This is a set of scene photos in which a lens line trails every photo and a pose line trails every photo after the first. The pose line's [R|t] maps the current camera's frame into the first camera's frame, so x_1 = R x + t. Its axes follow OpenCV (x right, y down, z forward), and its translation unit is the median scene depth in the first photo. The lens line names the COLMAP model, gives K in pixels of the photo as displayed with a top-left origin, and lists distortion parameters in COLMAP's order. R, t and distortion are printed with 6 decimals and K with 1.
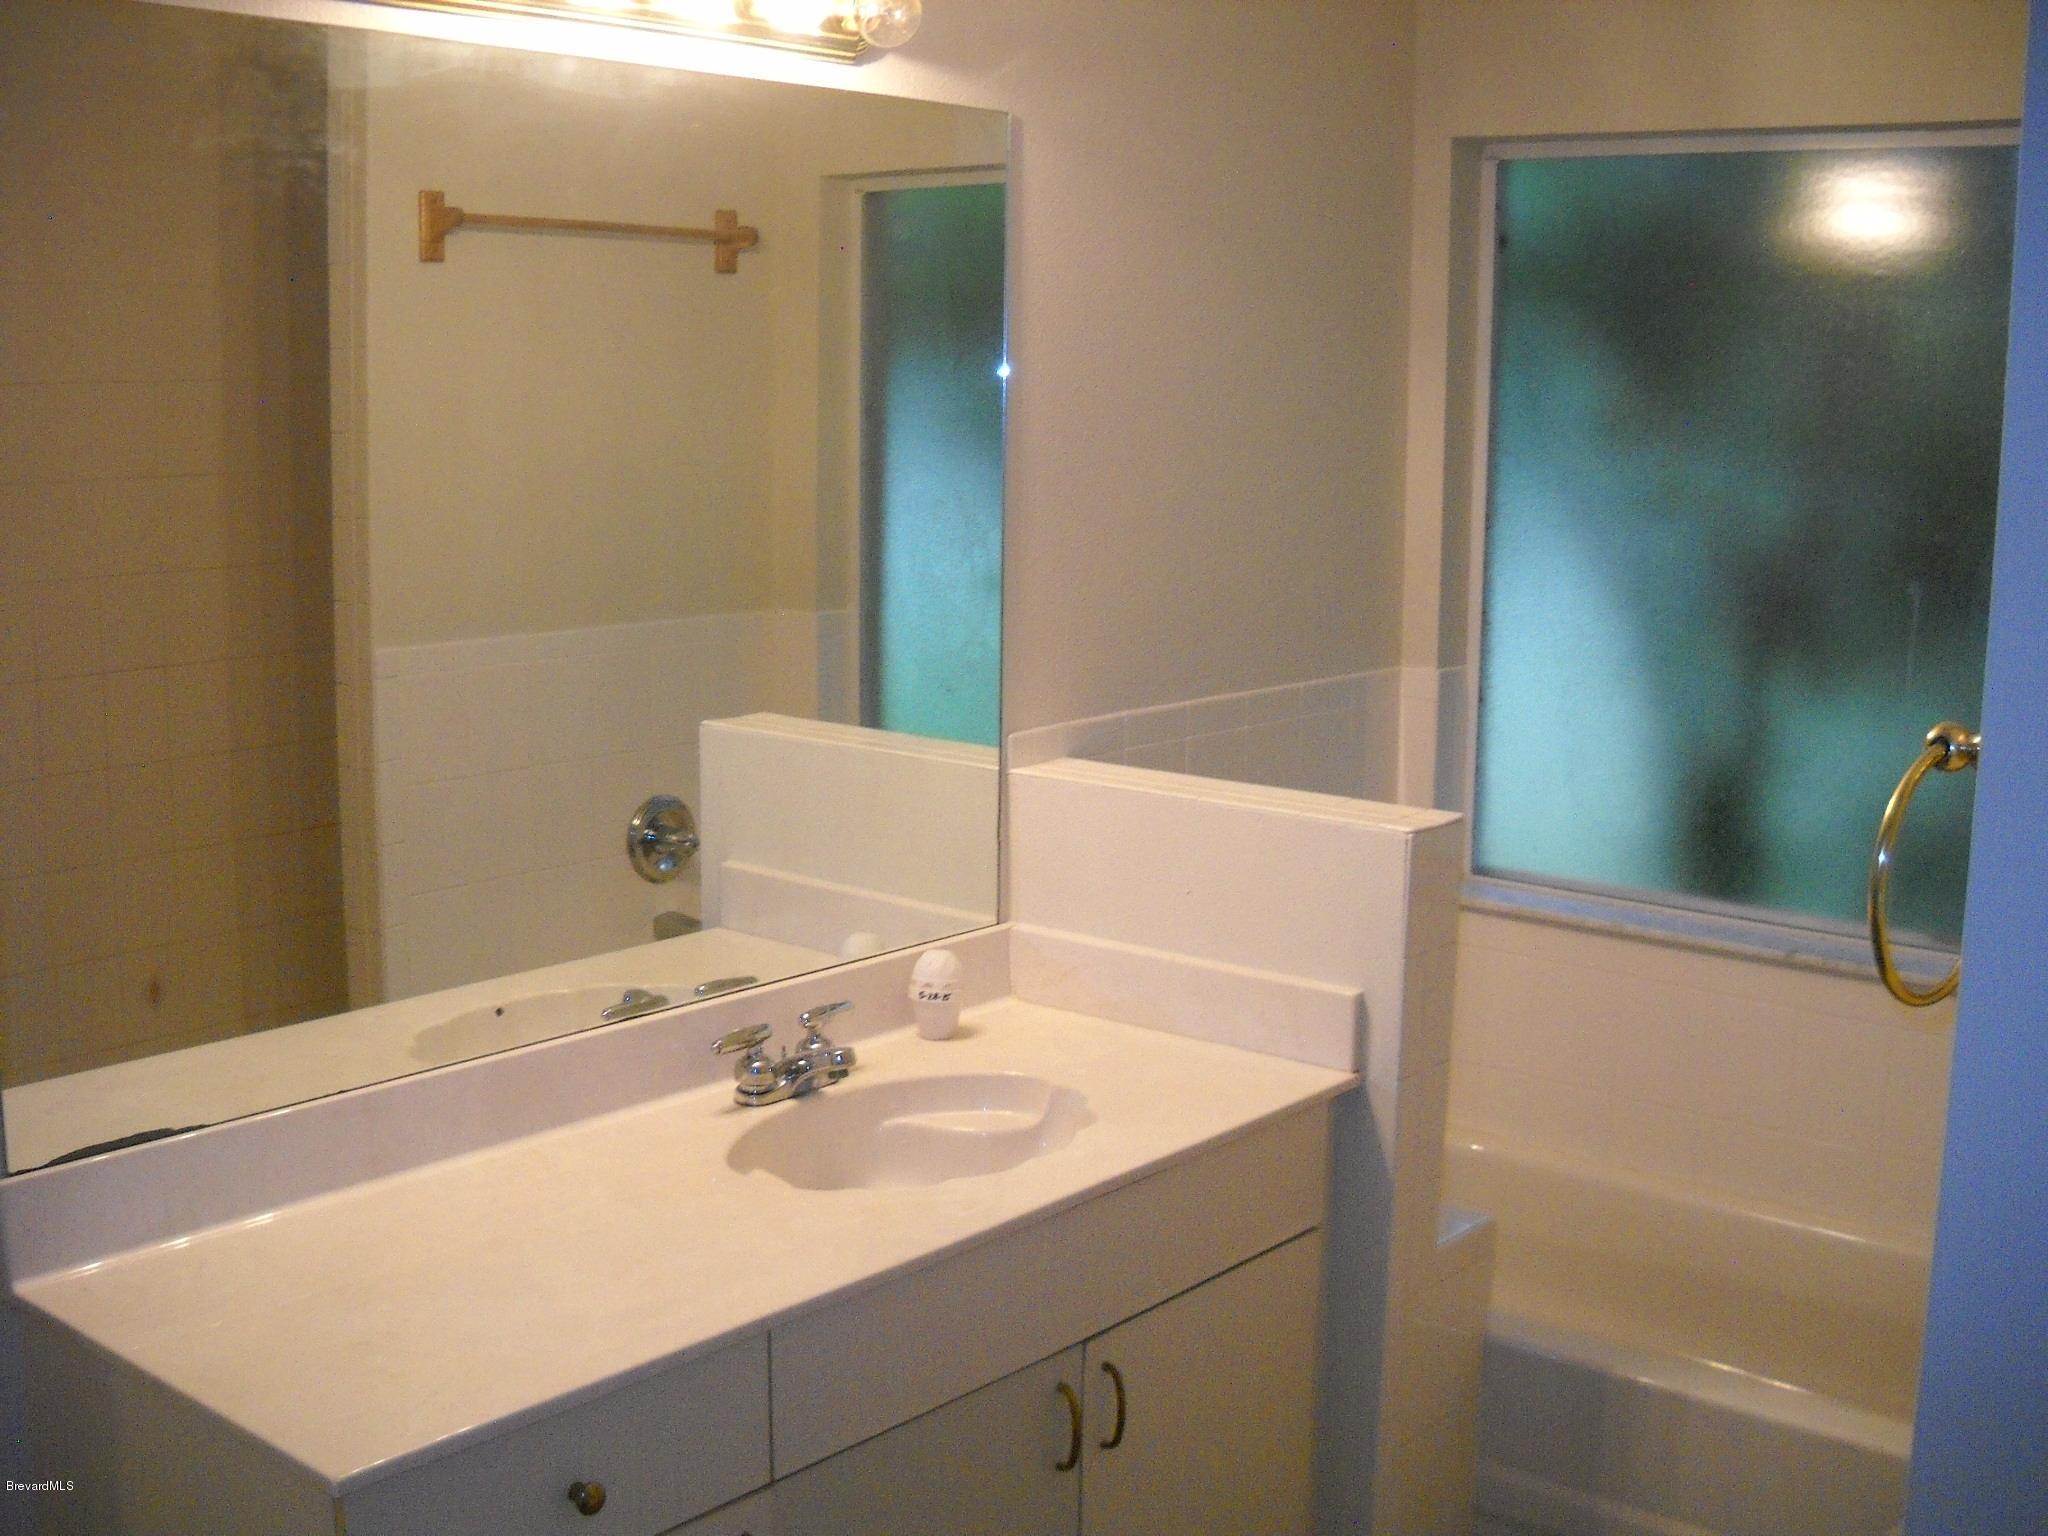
lens RADIAL K [[2317.5, 0, 1017.4], [0, 2317.5, 773.0], [0, 0, 1]] dist [-0.274255, 0.263164]
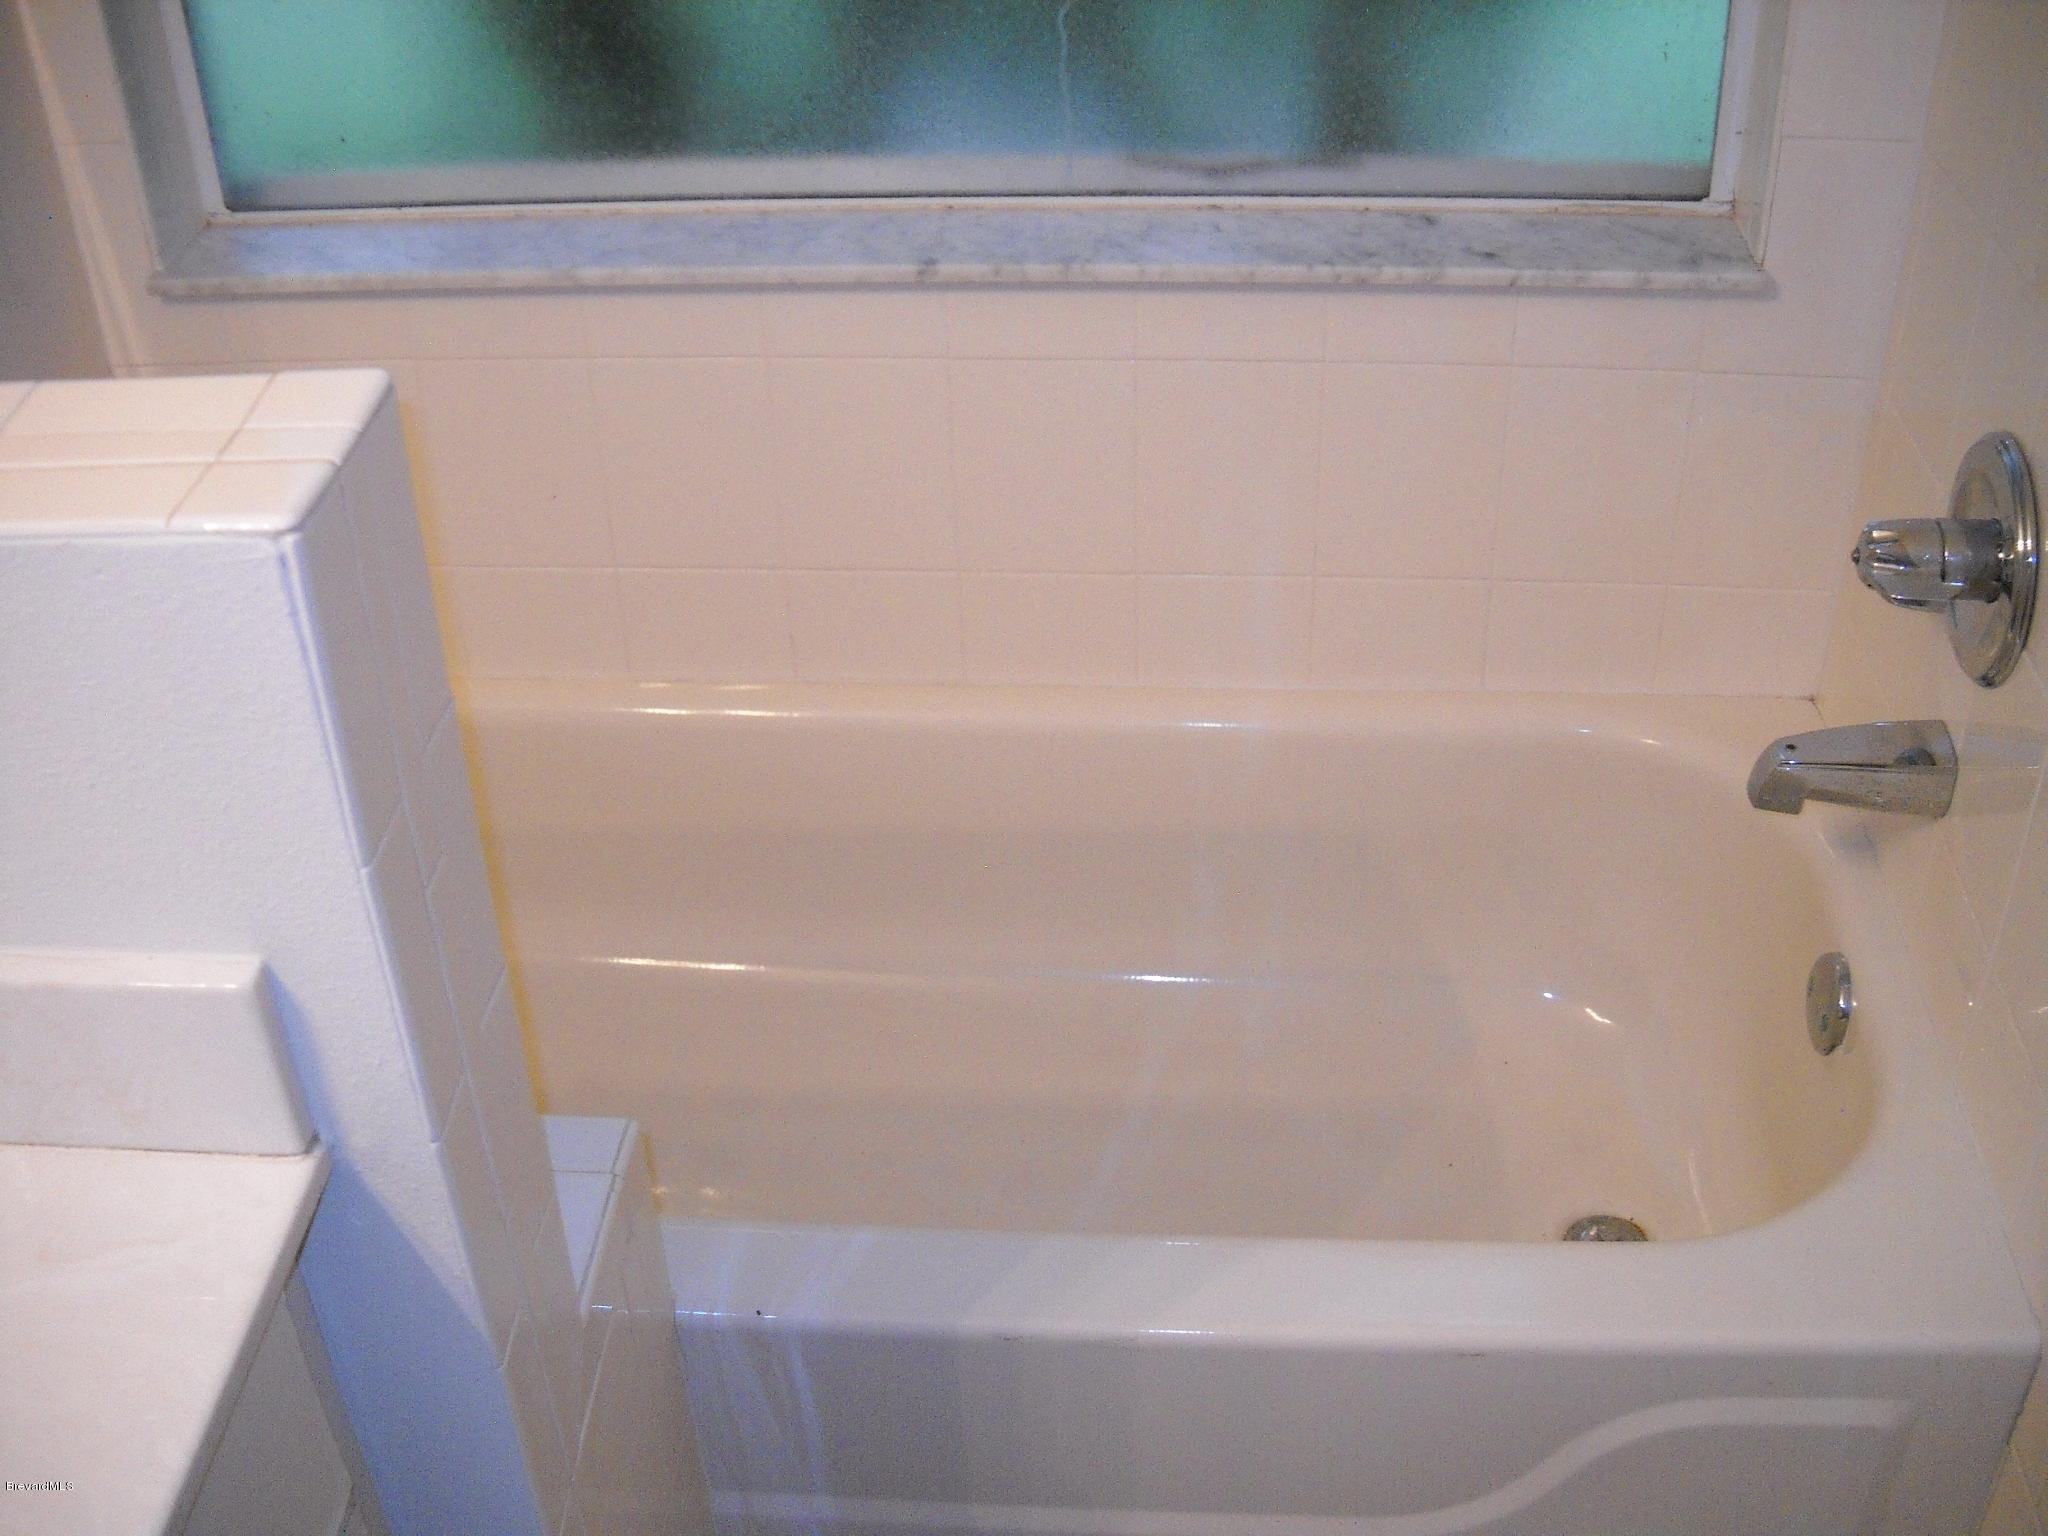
lens RADIAL K [[2317.5, 0, 1017.4], [0, 2317.5, 773.0], [0, 0, 1]] dist [-0.274255, 0.263164]
pose [[0.809093, -0.369406, 0.457064, 0.092727], [0.134449, 0.873468, 0.467949, -0.071099], [-0.572095, -0.317163, 0.756383, 0.654991]]
